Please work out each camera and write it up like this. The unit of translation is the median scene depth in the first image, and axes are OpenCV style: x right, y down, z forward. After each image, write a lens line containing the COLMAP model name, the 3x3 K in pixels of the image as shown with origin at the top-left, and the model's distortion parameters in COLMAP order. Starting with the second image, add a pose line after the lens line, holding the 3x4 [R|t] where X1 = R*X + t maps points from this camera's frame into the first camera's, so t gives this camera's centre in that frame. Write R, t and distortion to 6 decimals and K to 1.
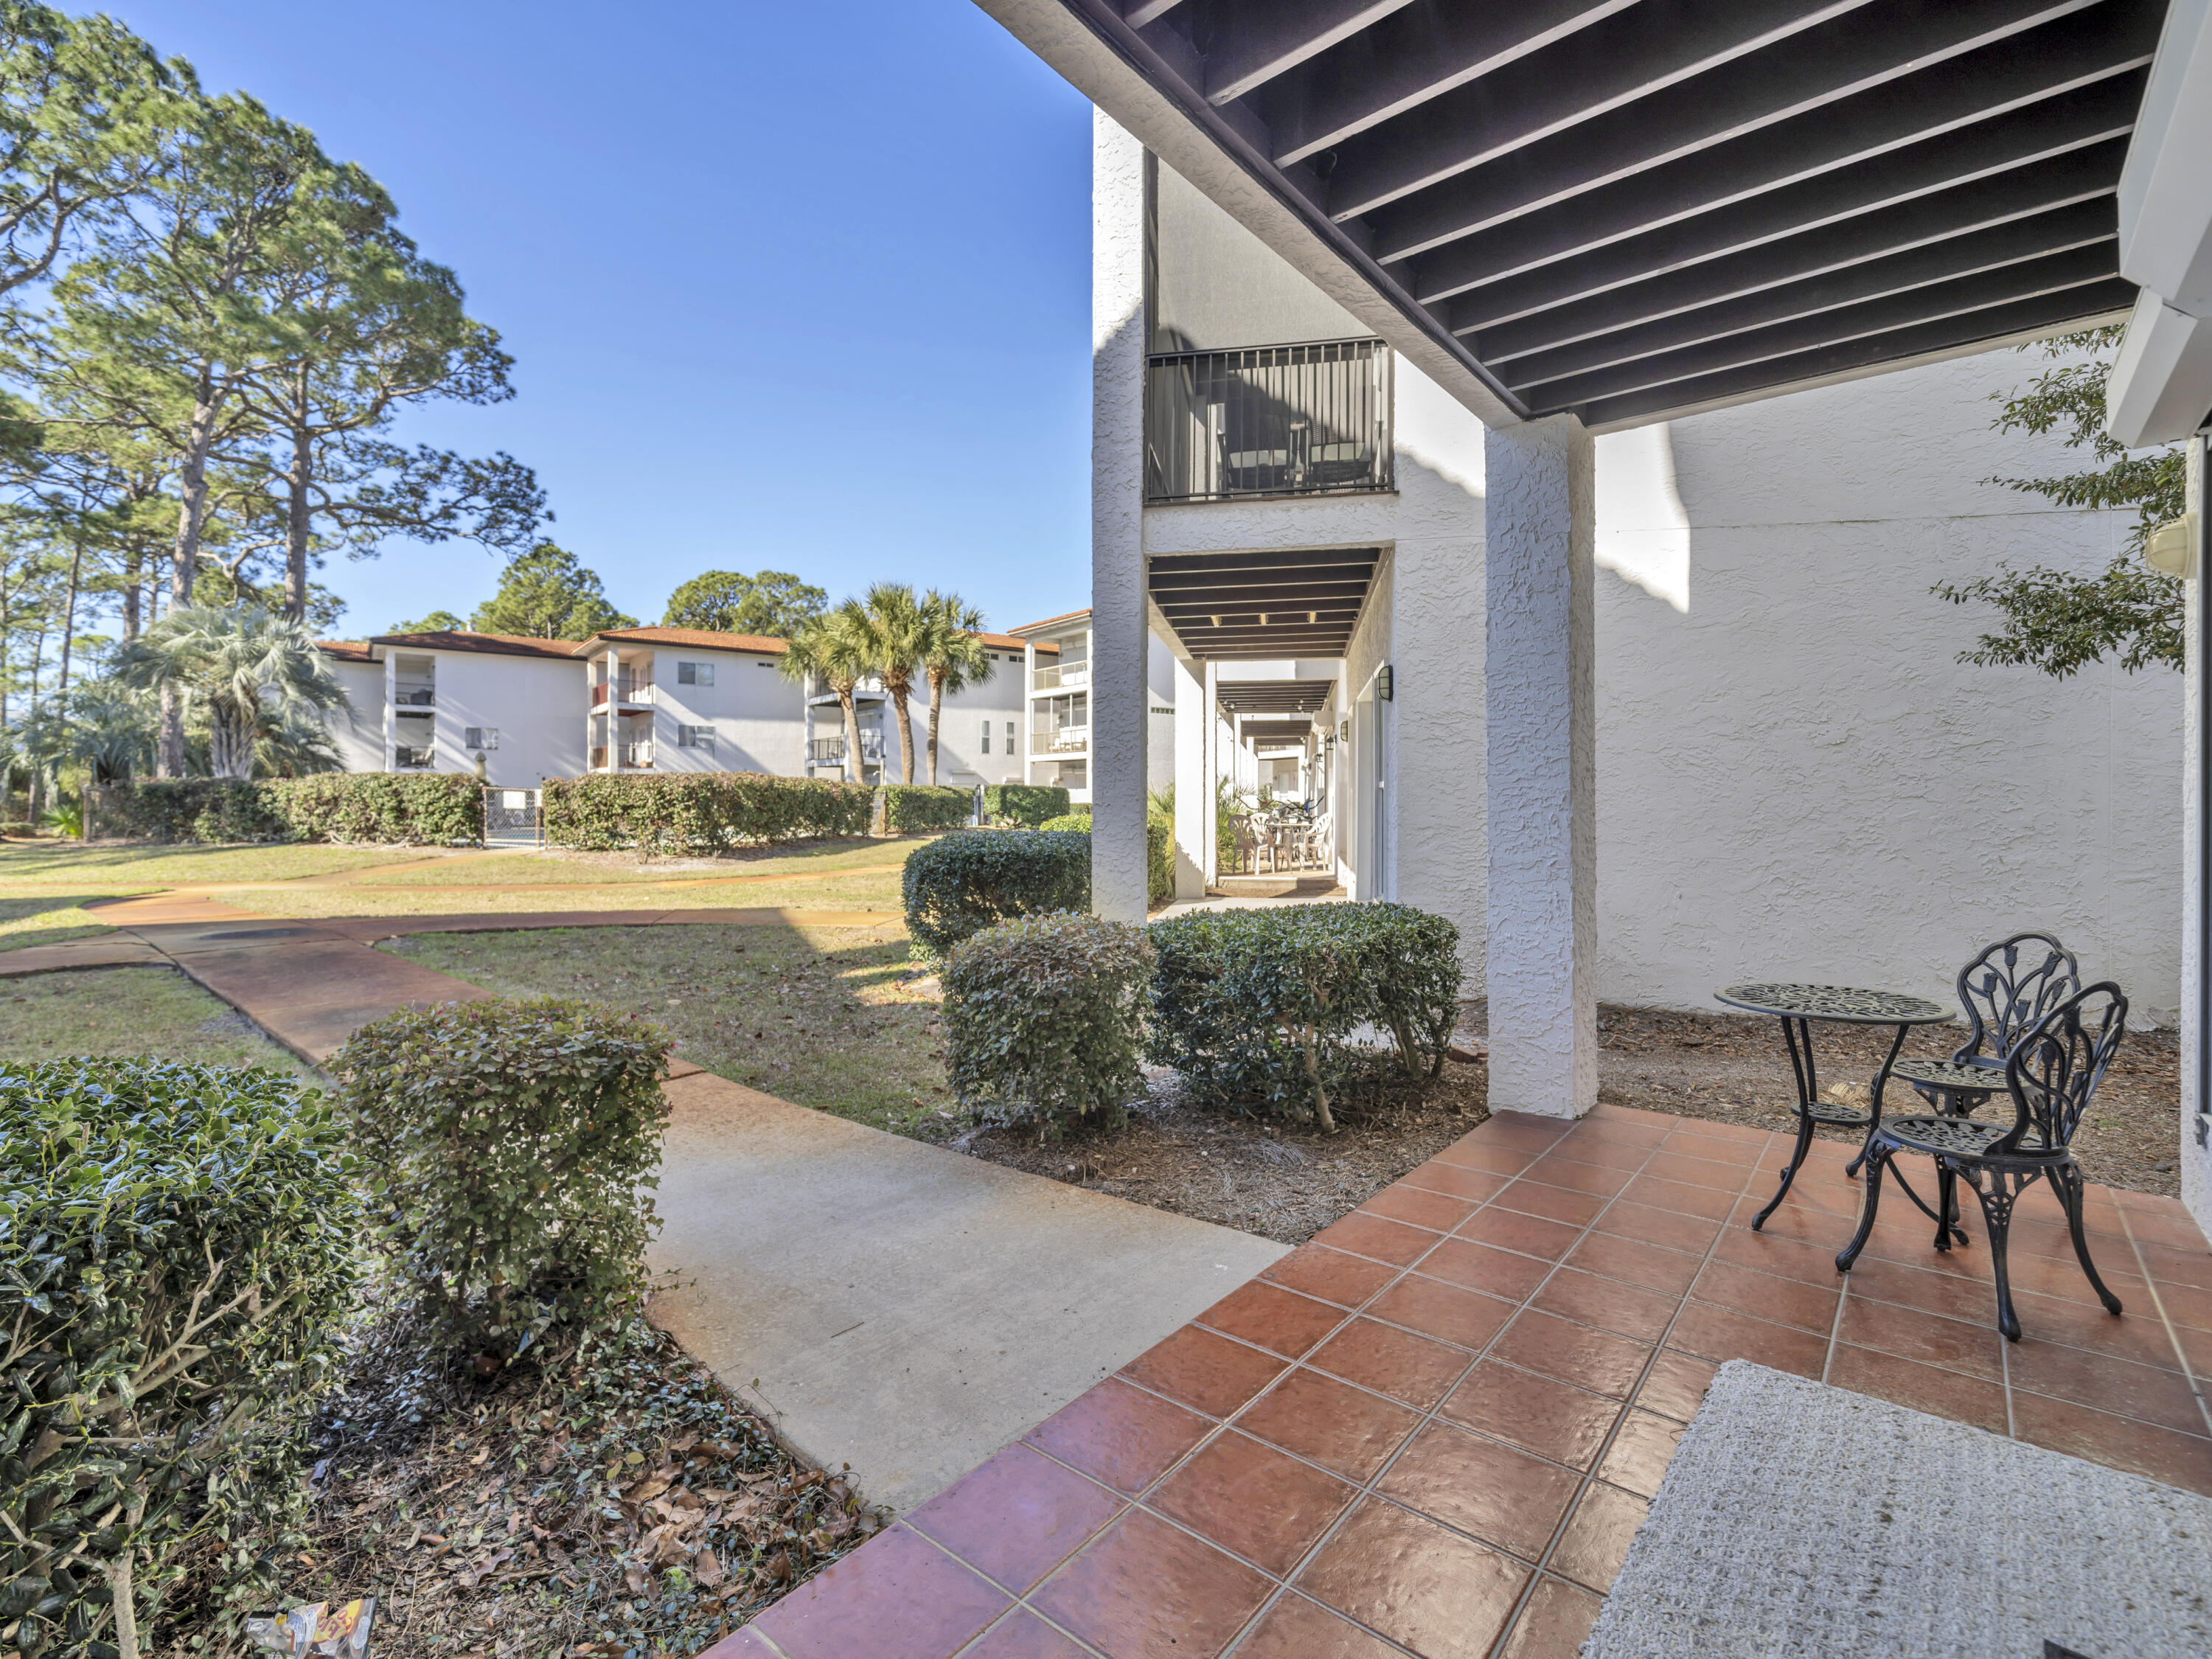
lens RADIAL K [[991.0, 0, 1106.0], [0, 991.0, 829.5], [0, 0, 1]] dist [0.017204, -0.010730]
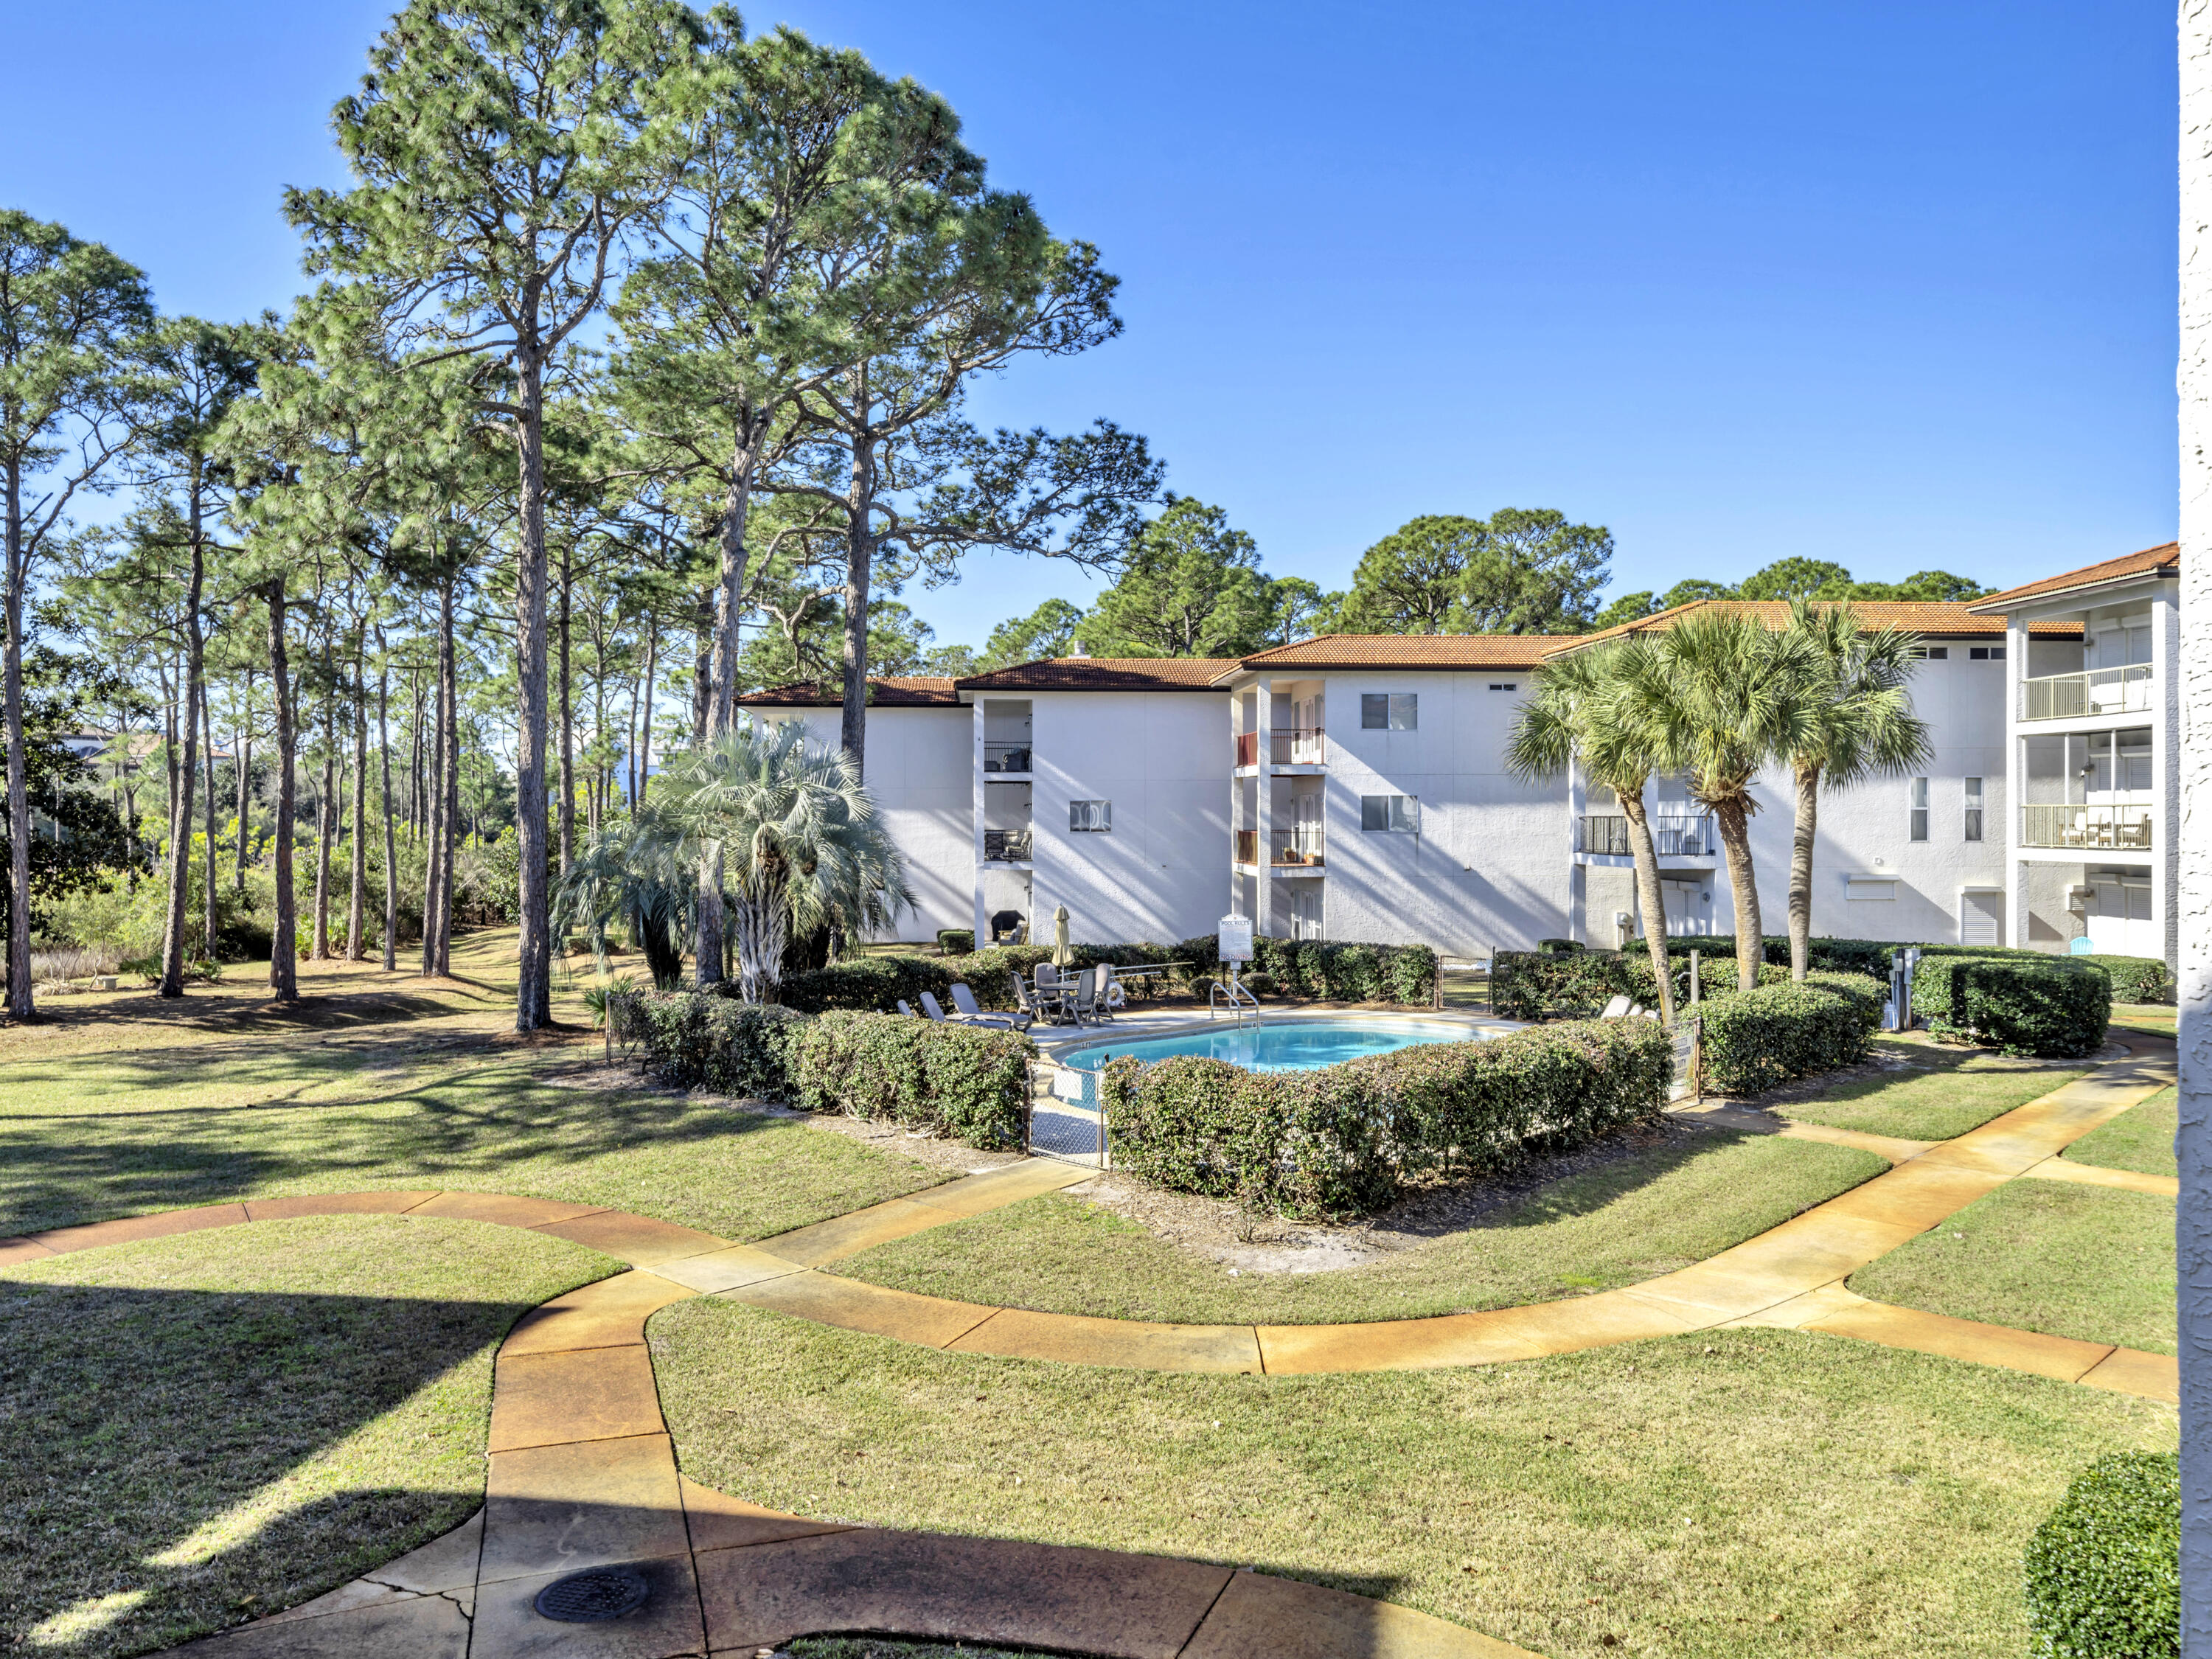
lens RADIAL K [[1721.6, 0, 1106.0], [0, 1721.6, 829.5], [0, 0, 1]] dist [-0.053993, 0.065991]
pose [[0.842564, -0.002833, -0.538589, -0.003444], [-0.009507, 0.999752, -0.020131, -0.084631], [0.538513, 0.022082, 0.842328, 0.062695]]
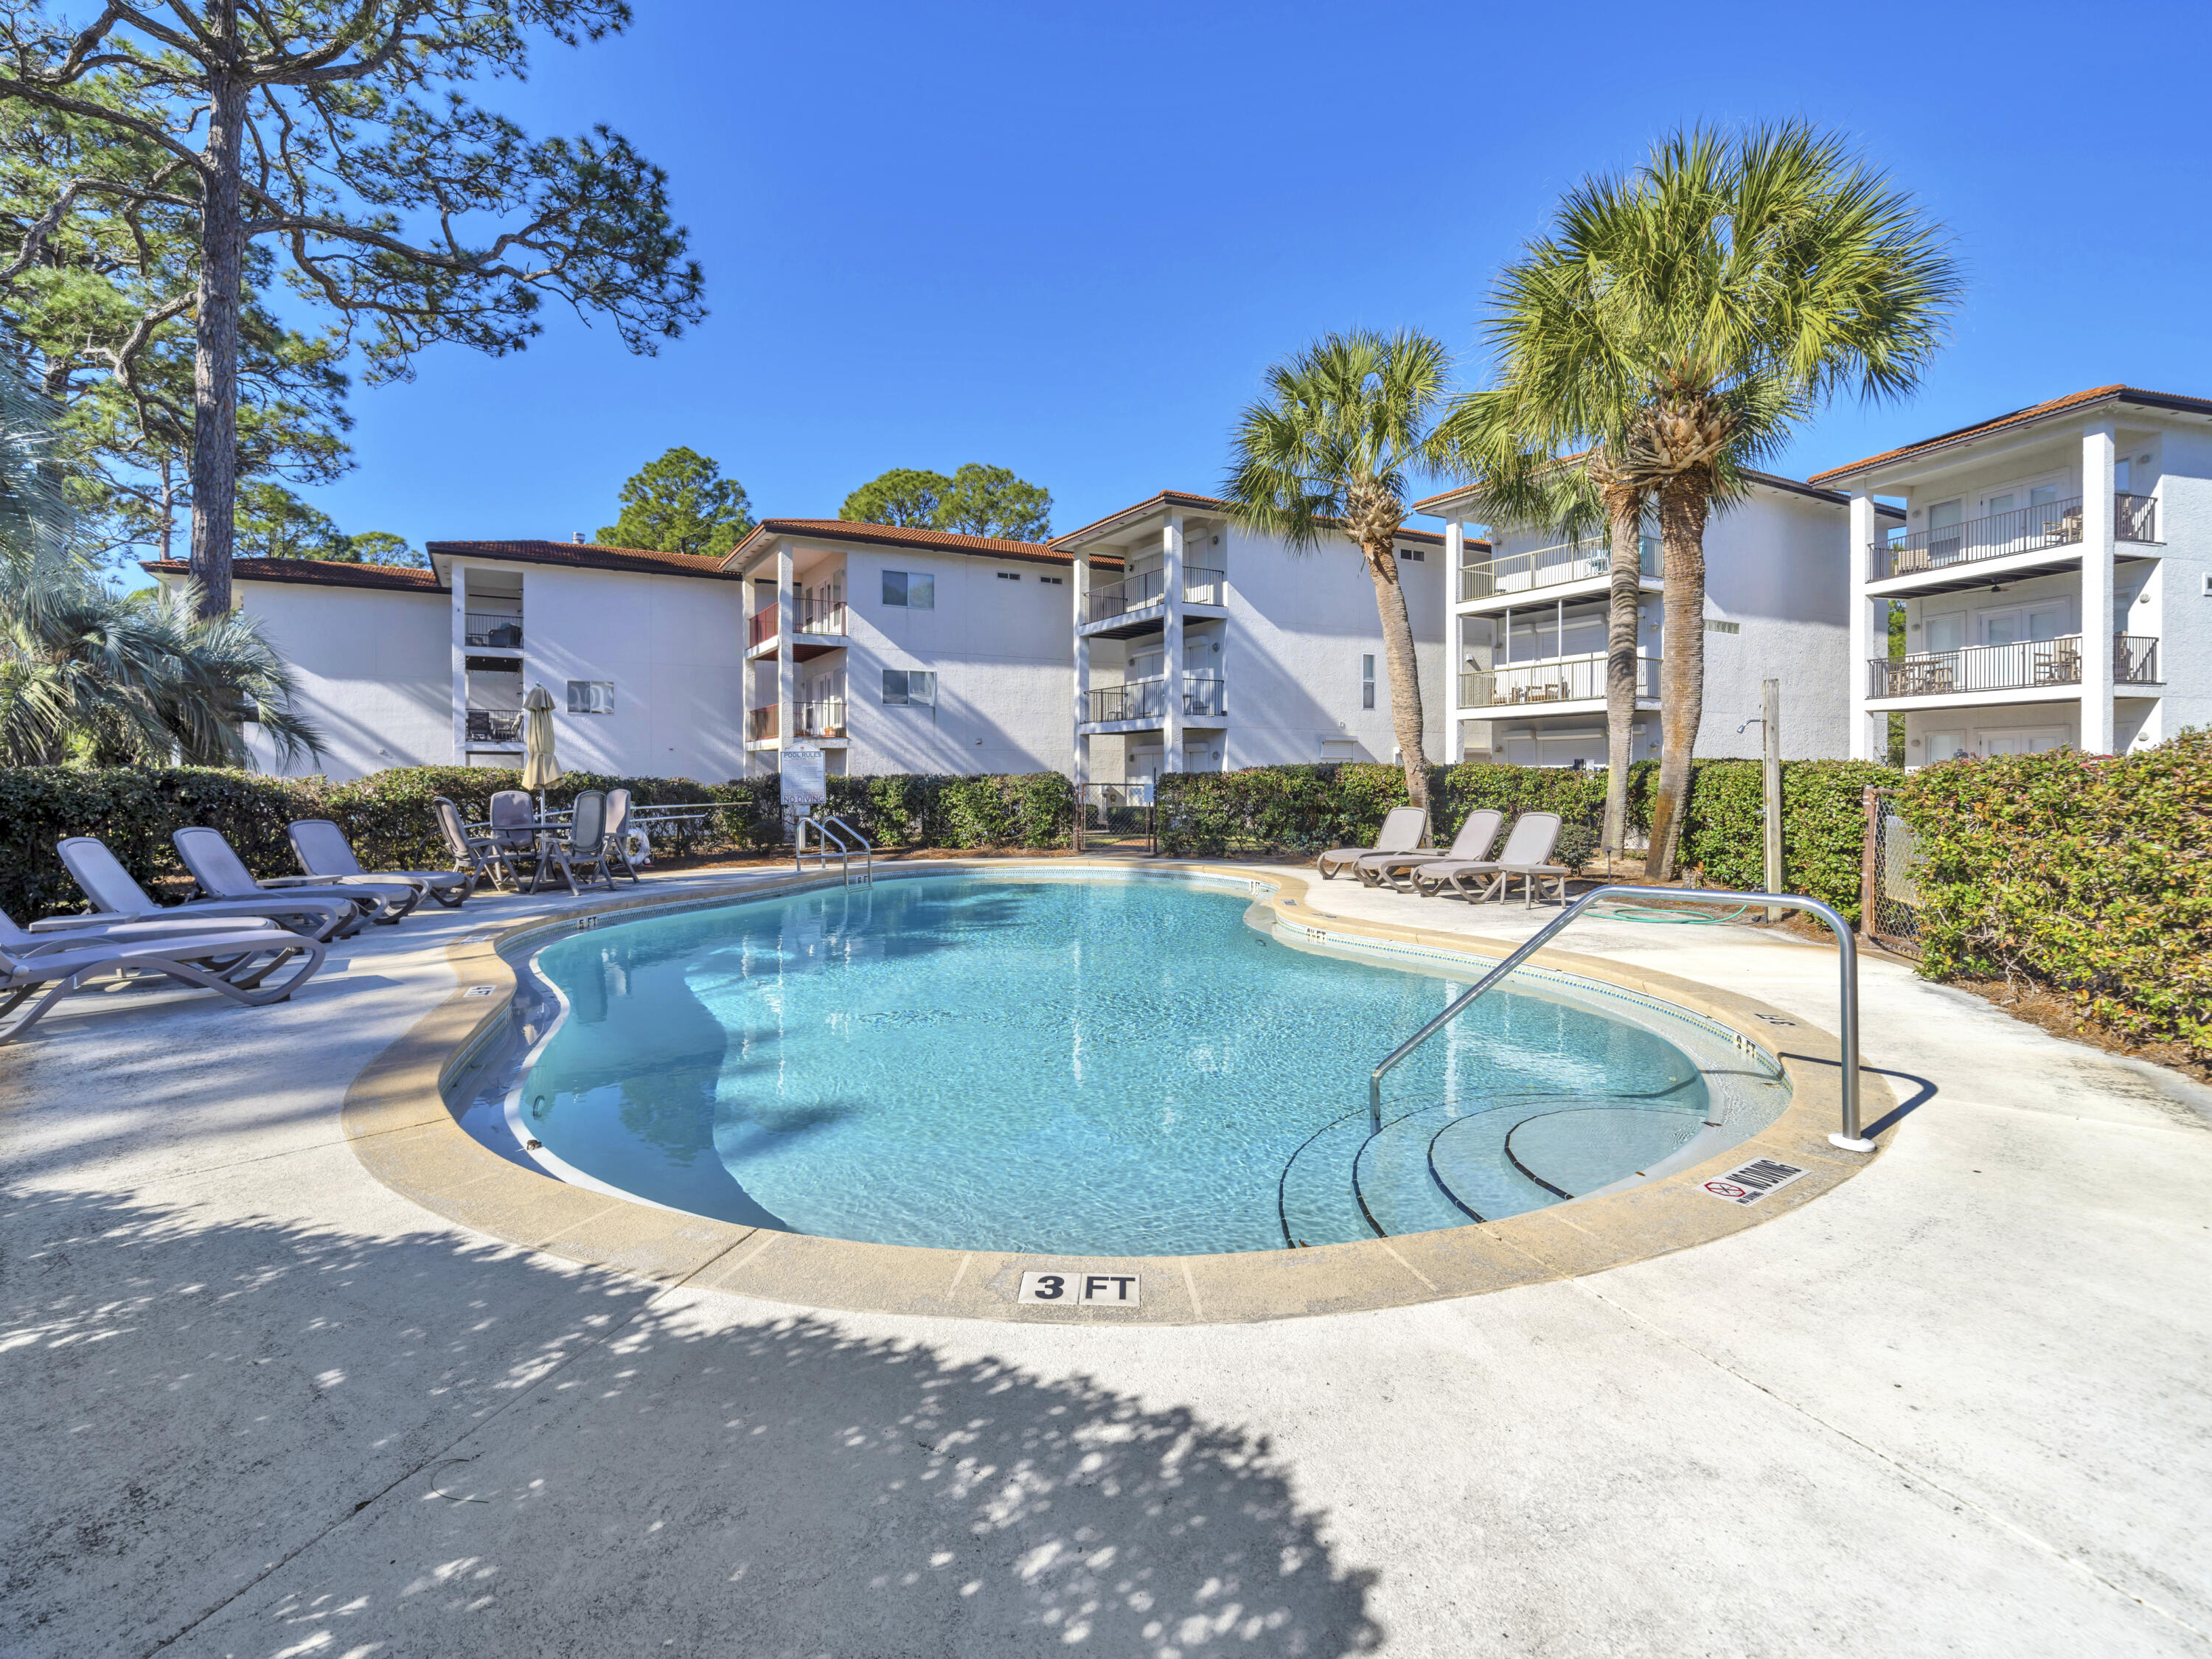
lens RADIAL K [[973.3, 0, 1093.8], [0, 973.3, 783.6], [0, 0, 1]] dist [0.015766, 0.000162]
pose [[0.994705, -0.004943, -0.102653, -0.305871], [0.003061, 0.999825, -0.018479, -0.028317], [0.102726, 0.018067, 0.994546, 0.525236]]
